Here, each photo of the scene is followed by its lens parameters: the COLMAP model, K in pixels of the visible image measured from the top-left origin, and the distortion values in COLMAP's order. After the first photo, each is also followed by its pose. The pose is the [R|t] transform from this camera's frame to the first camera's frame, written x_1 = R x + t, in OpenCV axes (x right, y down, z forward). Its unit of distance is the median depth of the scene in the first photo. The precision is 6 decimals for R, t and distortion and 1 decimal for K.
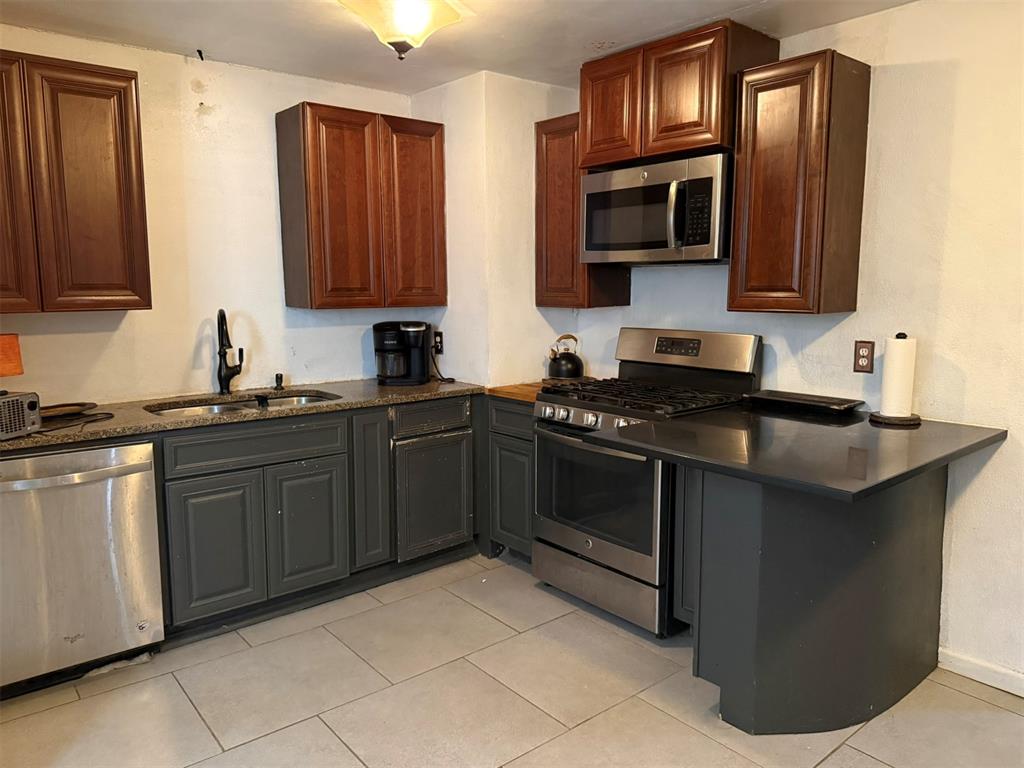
lens RADIAL K [[725.7, 0, 511.5], [0, 725.7, 390.0], [0, 0, 1]] dist [0.111608, -0.167175]
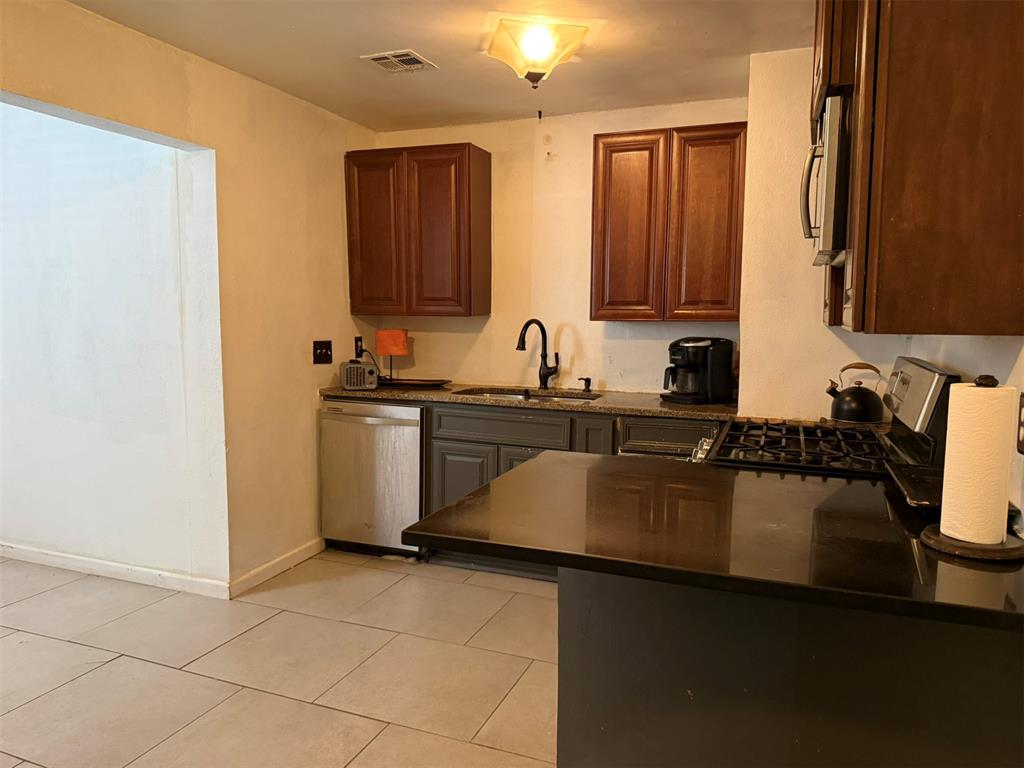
lens RADIAL K [[725.7, 0, 511.5], [0, 725.7, 390.0], [0, 0, 1]] dist [0.111608, -0.167175]
pose [[0.479334, 0.100921, -0.871811, 0.643593], [-0.139629, 0.989483, 0.037772, -0.031417], [0.866454, 0.103624, 0.488384, 0.372268]]
